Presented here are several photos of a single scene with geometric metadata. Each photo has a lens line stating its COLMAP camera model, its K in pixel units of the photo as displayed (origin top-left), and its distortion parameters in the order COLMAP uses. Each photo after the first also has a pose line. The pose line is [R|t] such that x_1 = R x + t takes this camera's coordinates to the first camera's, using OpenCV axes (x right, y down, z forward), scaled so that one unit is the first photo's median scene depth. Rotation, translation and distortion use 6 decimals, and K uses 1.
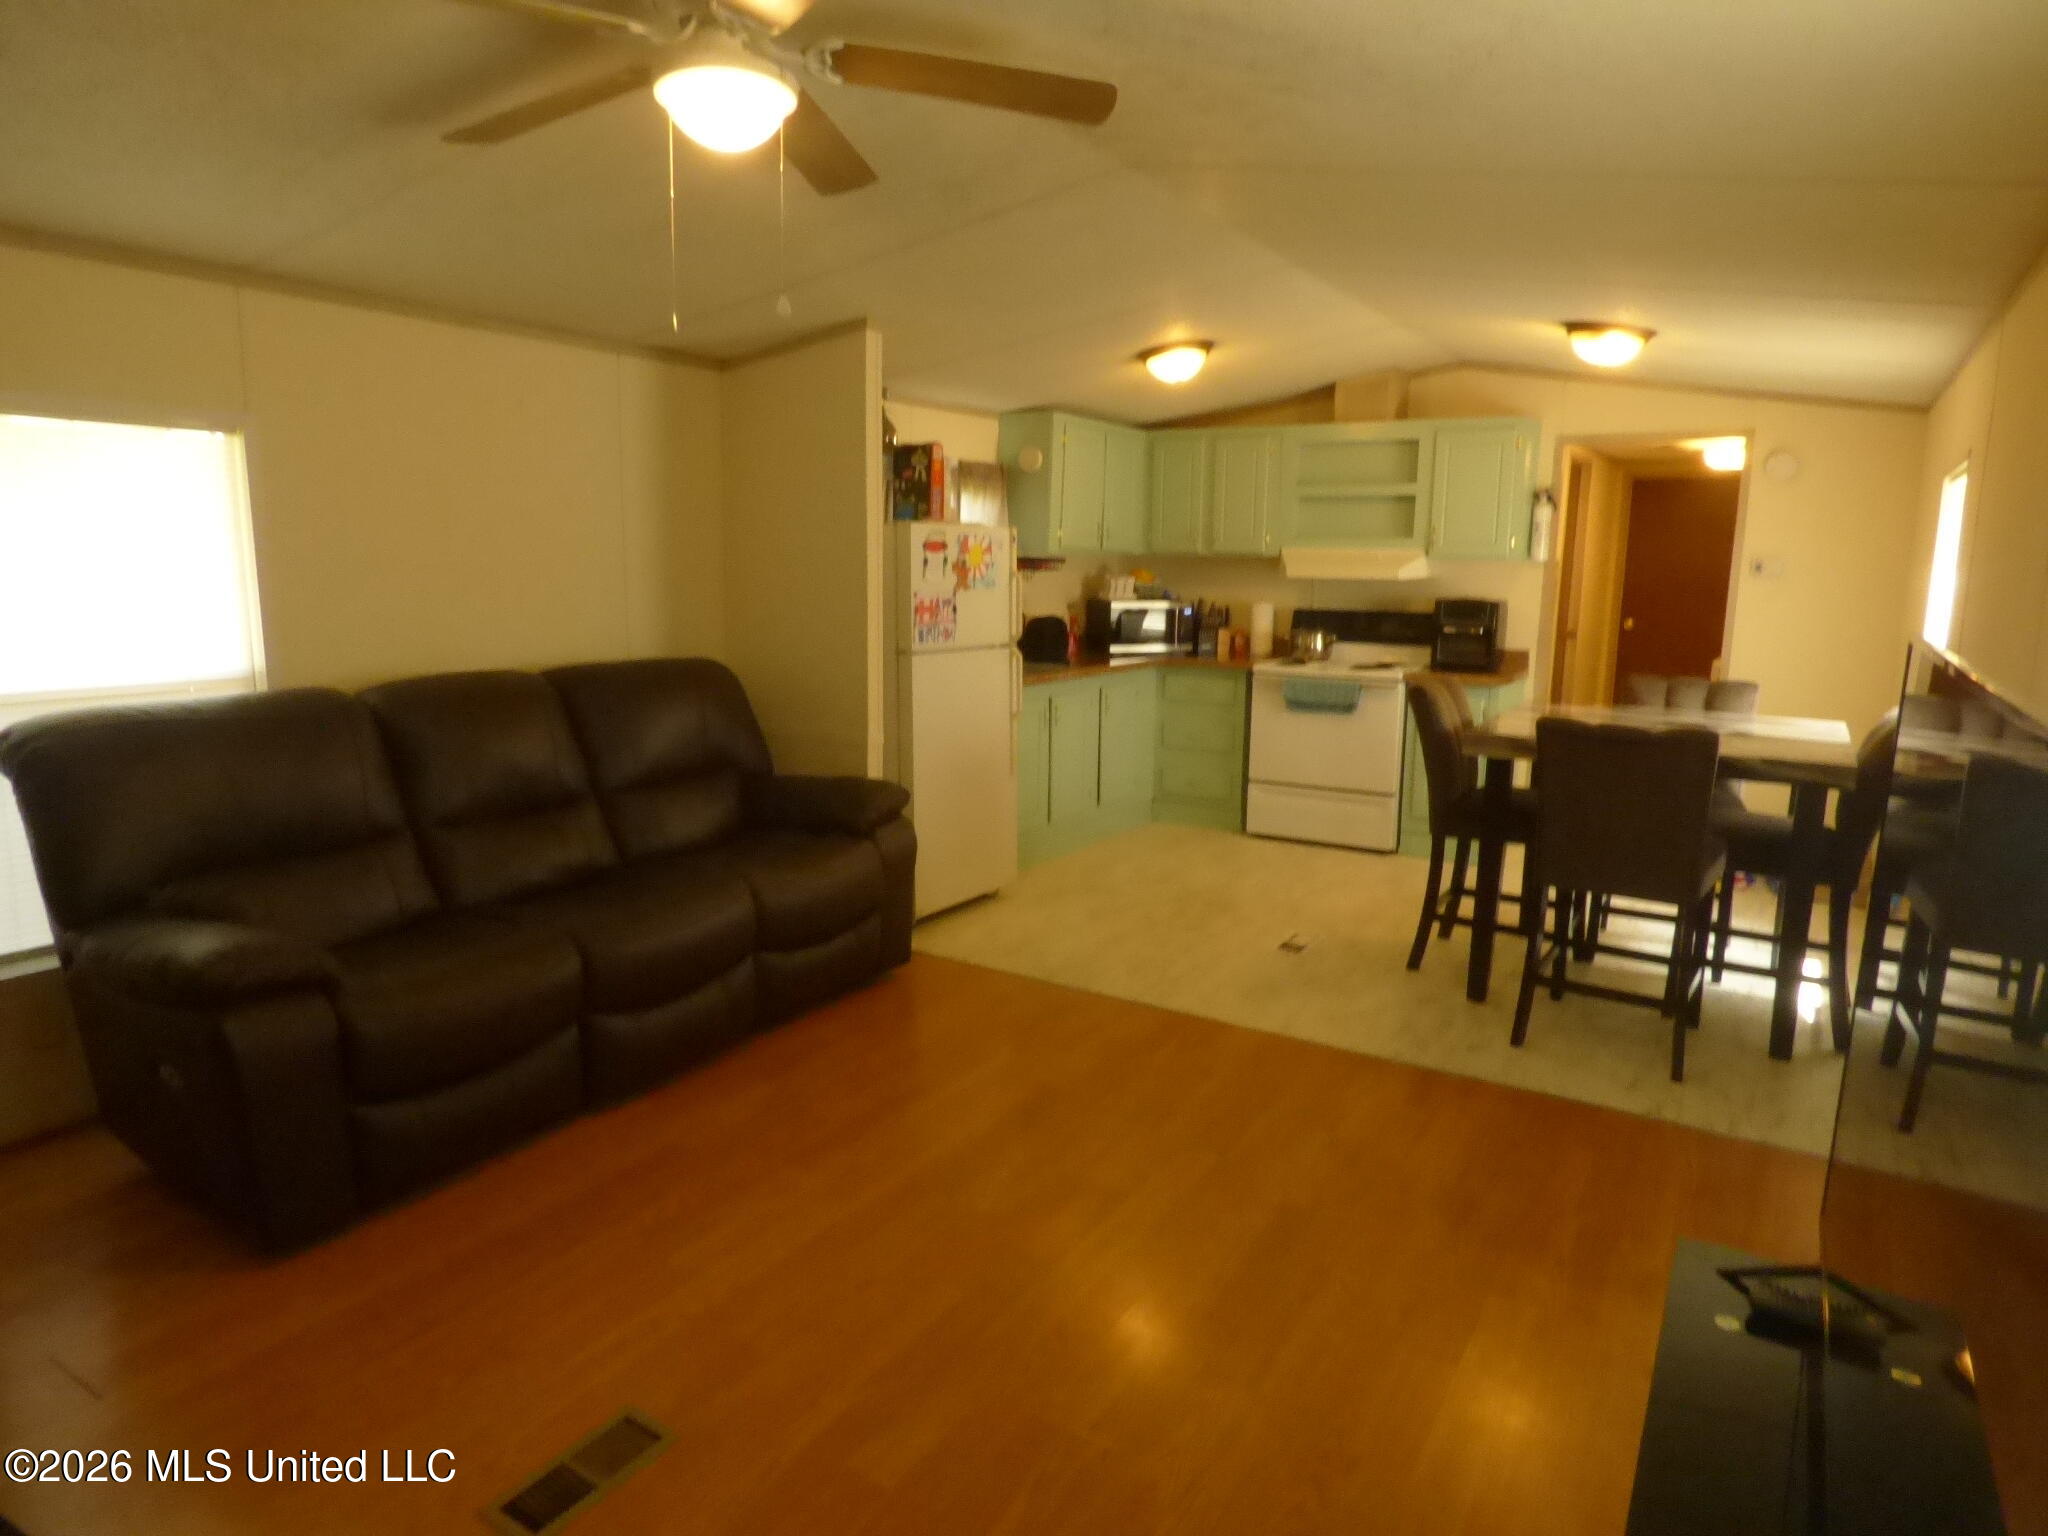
lens RADIAL K [[1232.6, 0, 1042.9], [0, 1232.6, 759.4], [0, 0, 1]] dist [-0.006755, -0.001236]
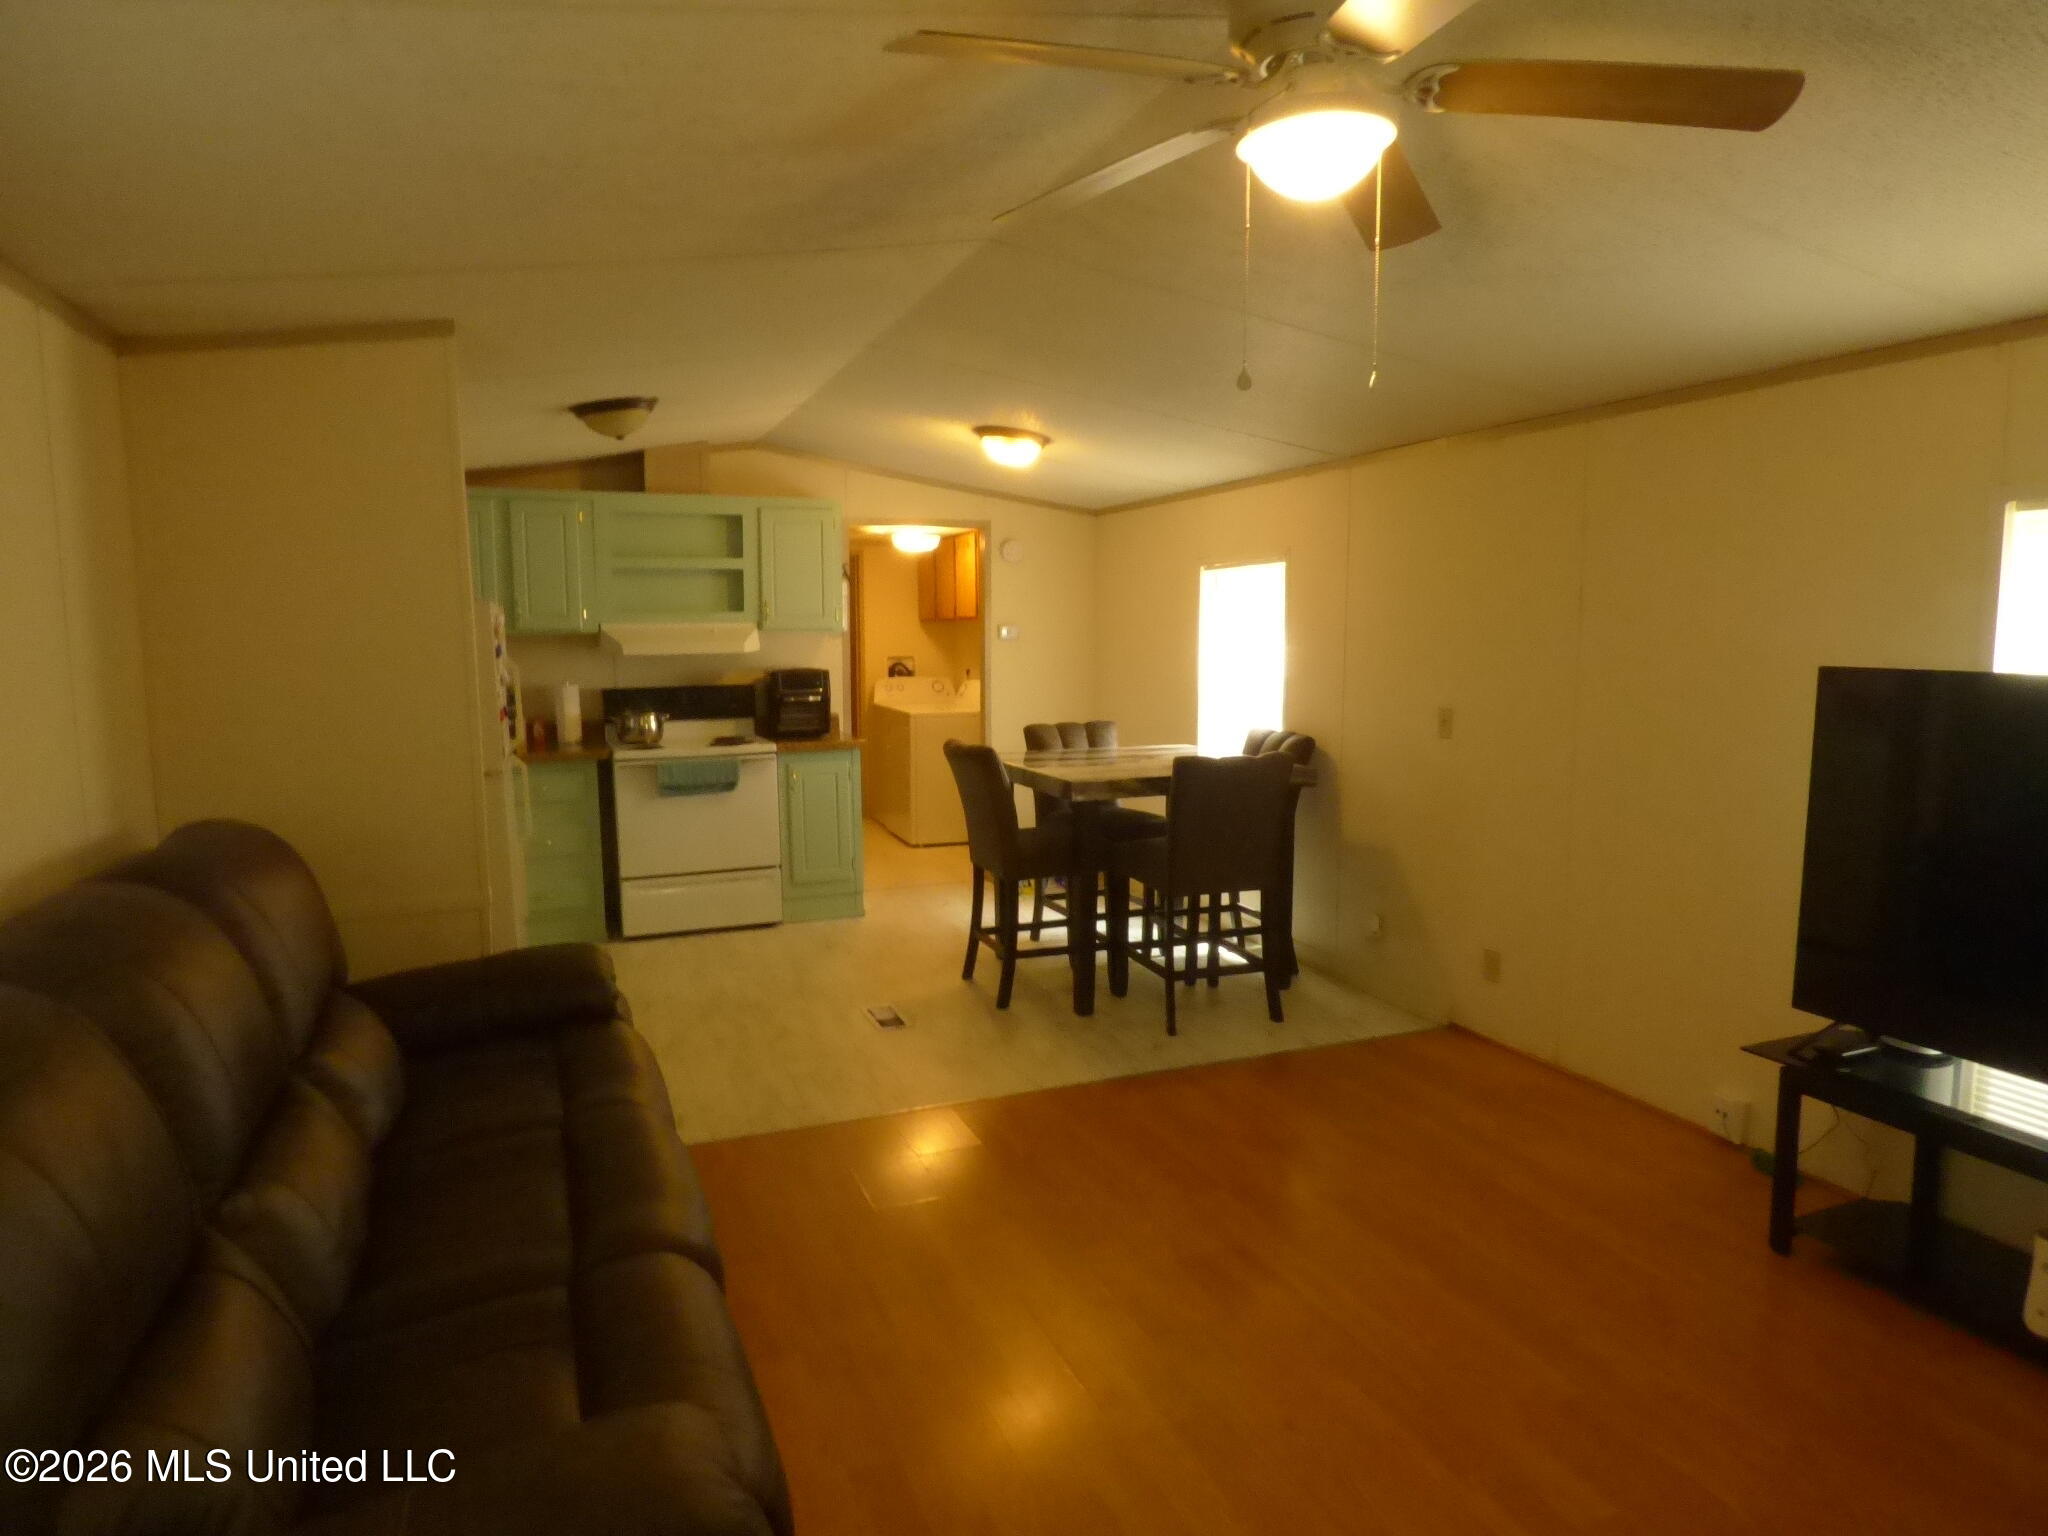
lens RADIAL K [[1205.6, 0, 1024.0], [0, 1205.6, 768.0], [0, 0, 1]] dist [-0.000621, -0.000641]
pose [[0.599513, -0.112100, 0.792475, -0.359052], [0.147811, 0.988619, 0.028026, -0.046531], [-0.786598, 0.100334, 0.609260, 0.227503]]
